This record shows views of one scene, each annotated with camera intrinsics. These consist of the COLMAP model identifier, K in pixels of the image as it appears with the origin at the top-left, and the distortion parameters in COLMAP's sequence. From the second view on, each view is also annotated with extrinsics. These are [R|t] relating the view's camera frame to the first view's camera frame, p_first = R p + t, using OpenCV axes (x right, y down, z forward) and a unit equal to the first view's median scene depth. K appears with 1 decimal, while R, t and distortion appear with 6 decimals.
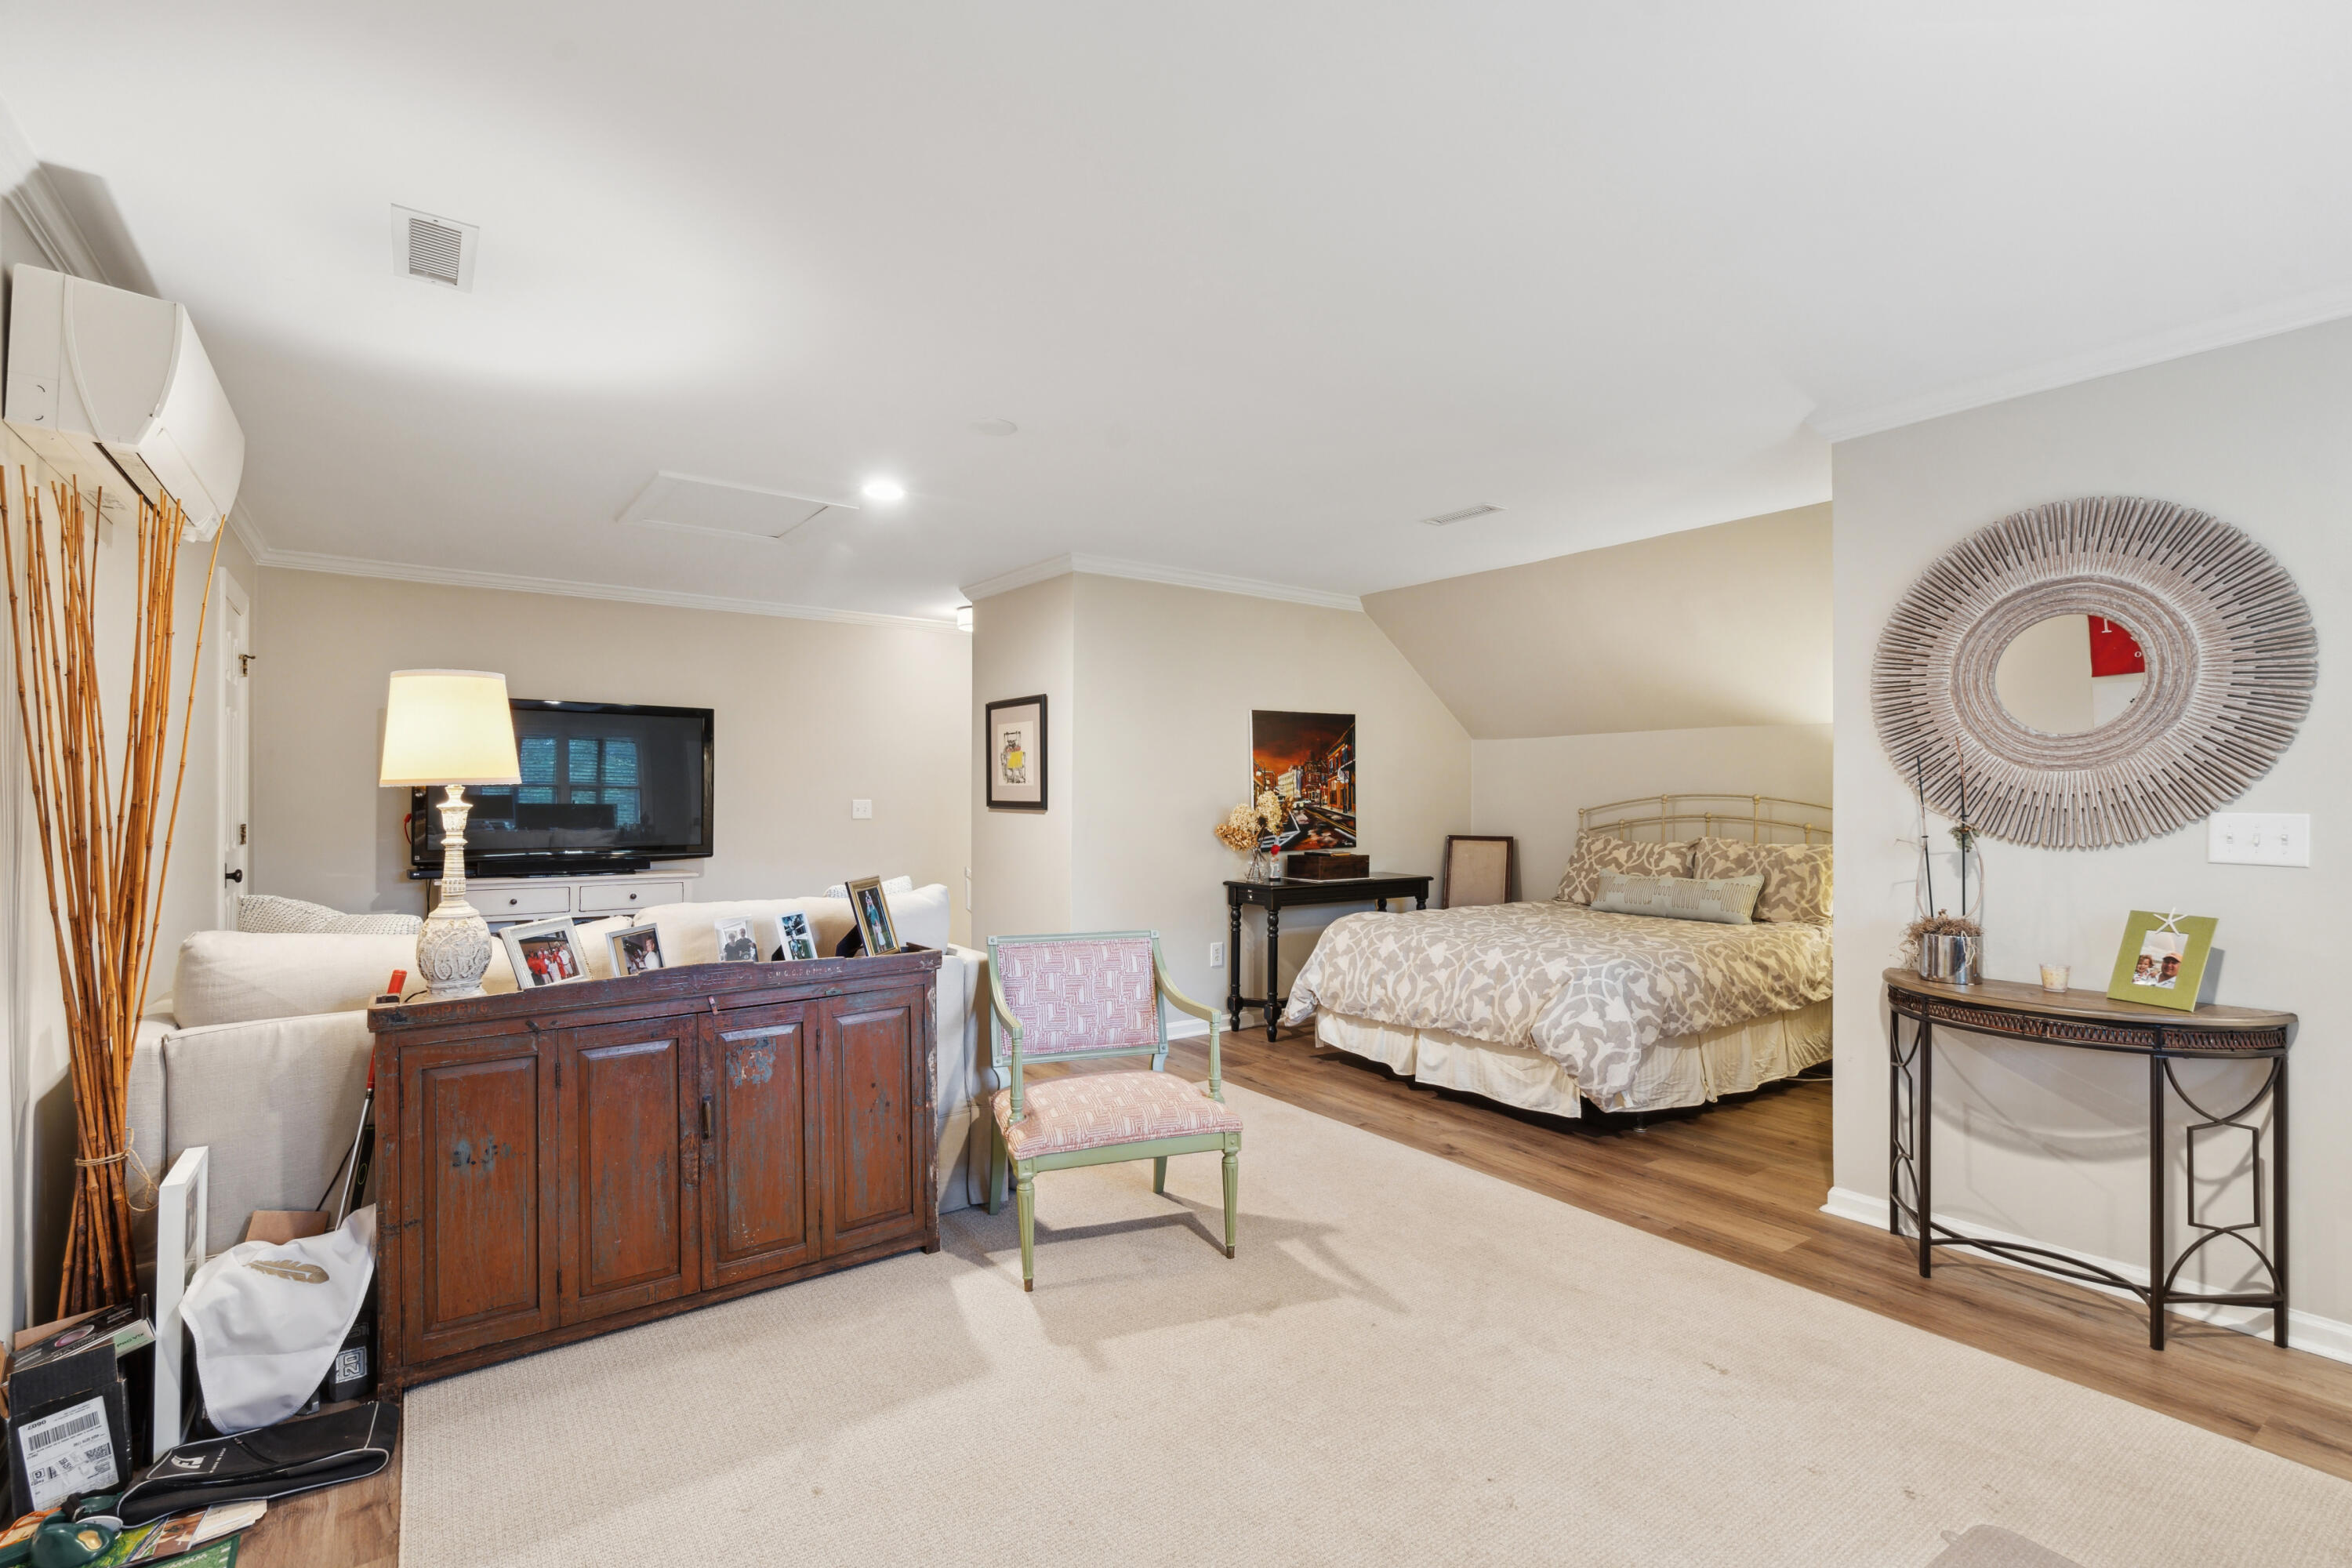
lens RADIAL K [[1068.6, 0, 1183.6], [0, 1068.6, 790.5], [0, 0, 1]] dist [-0.005104, 0.002356]
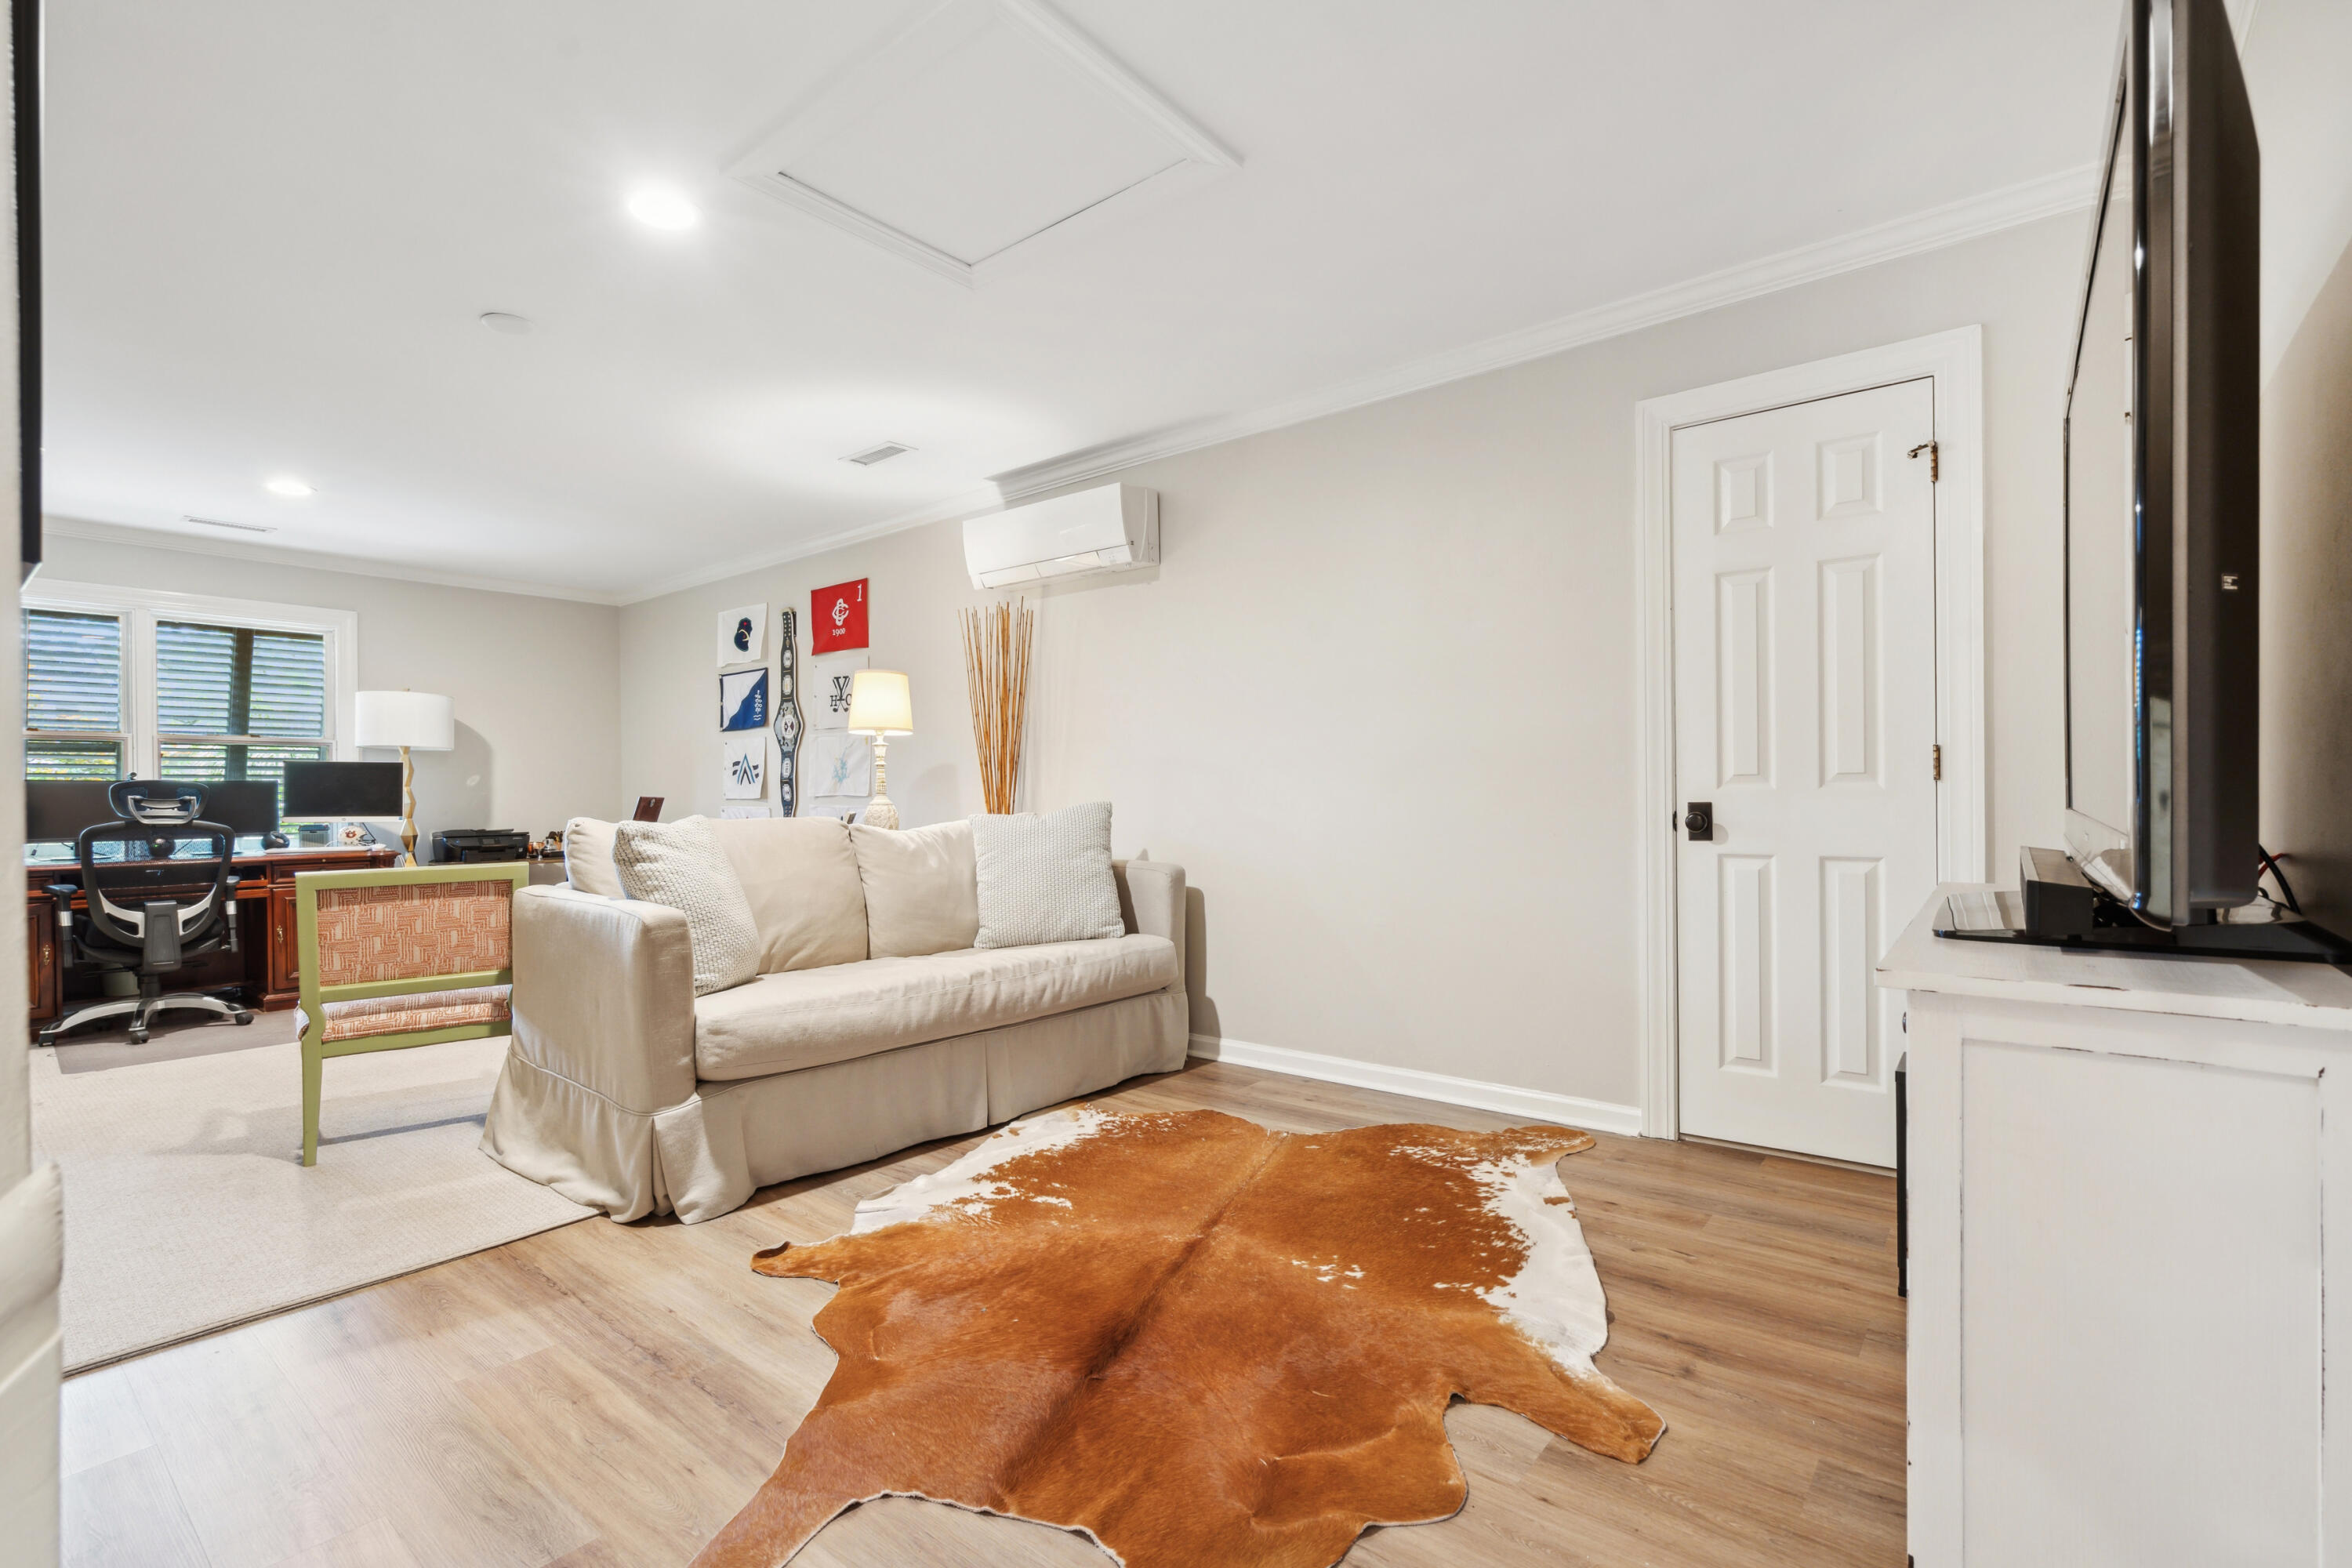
lens RADIAL K [[1068.6, 0, 1181.8], [0, 1068.6, 794.8], [0, 0, 1]] dist [-0.005104, 0.002356]
pose [[-0.968017, 0.009425, -0.250707, -0.374410], [0.009840, 0.999952, -0.000402, 0.055310], [0.250691, -0.002856, -0.968063, 1.502917]]
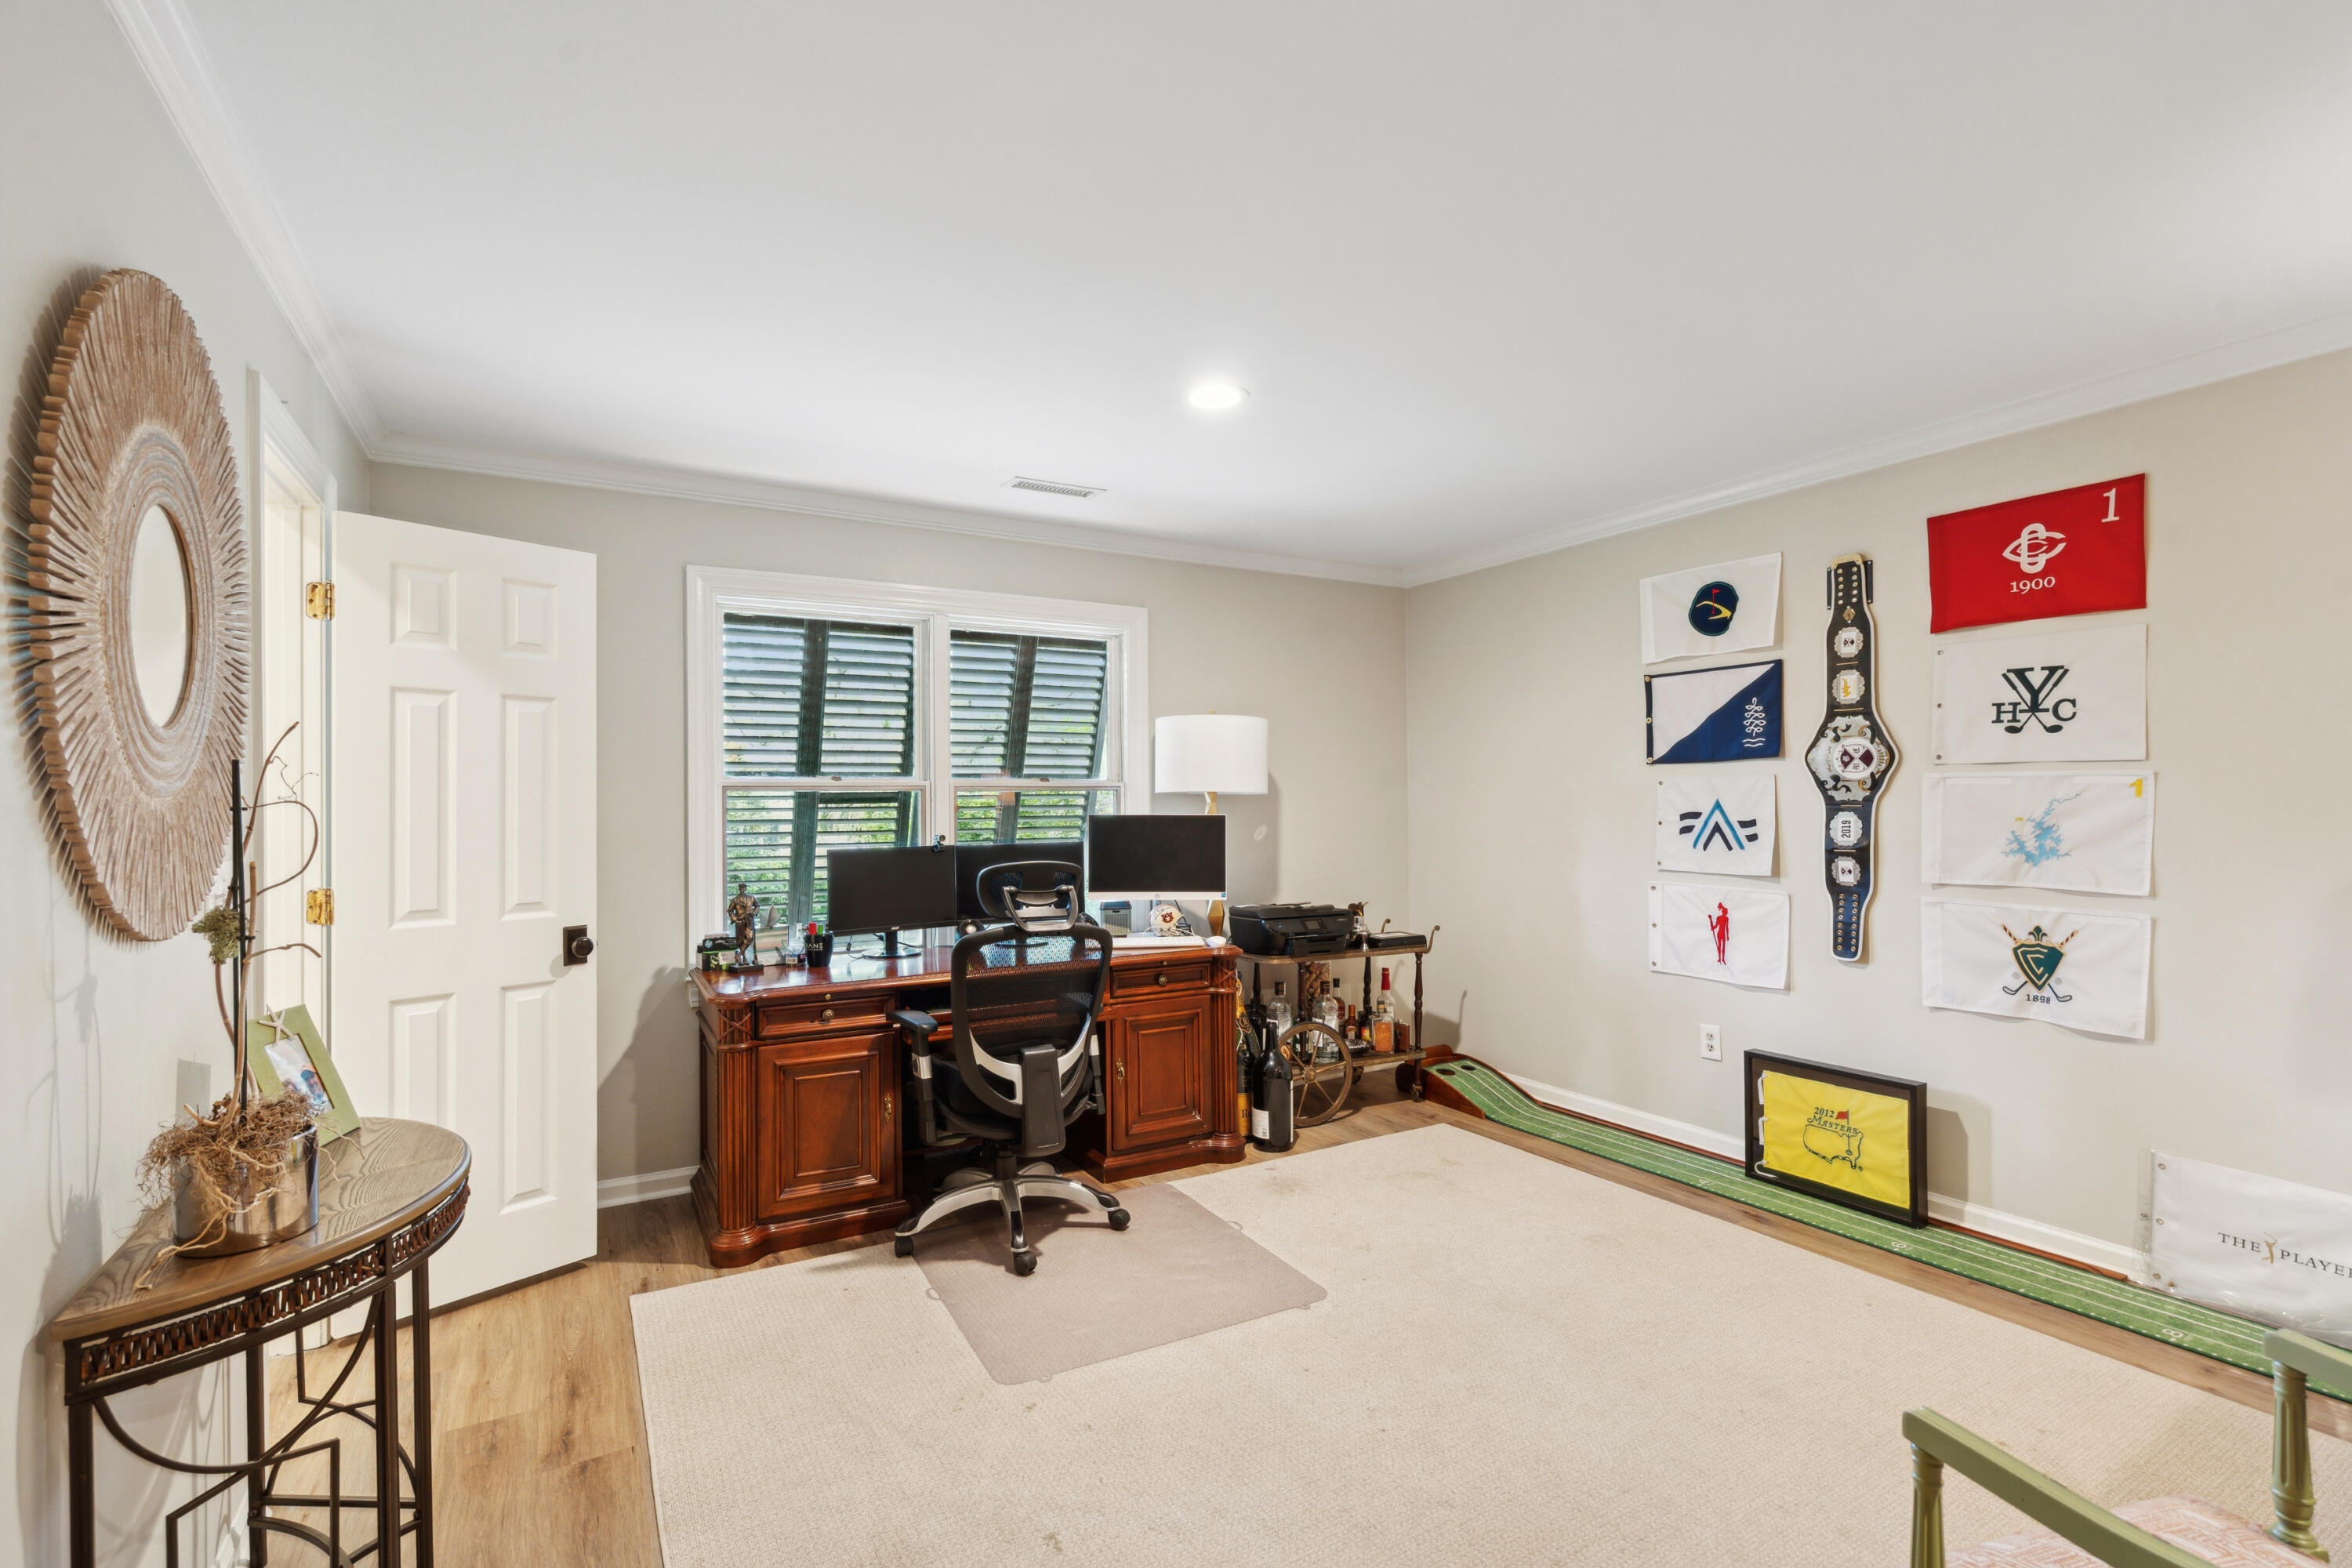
lens RADIAL K [[1068.6, 0, 1178.5], [0, 1068.6, 793.9], [0, 0, 1]] dist [-0.005104, 0.002356]
pose [[-0.994167, 0.008944, 0.107476, 0.163726], [0.008259, 0.999943, -0.006817, -0.007464], [-0.107531, -0.005890, -0.994184, 0.920363]]
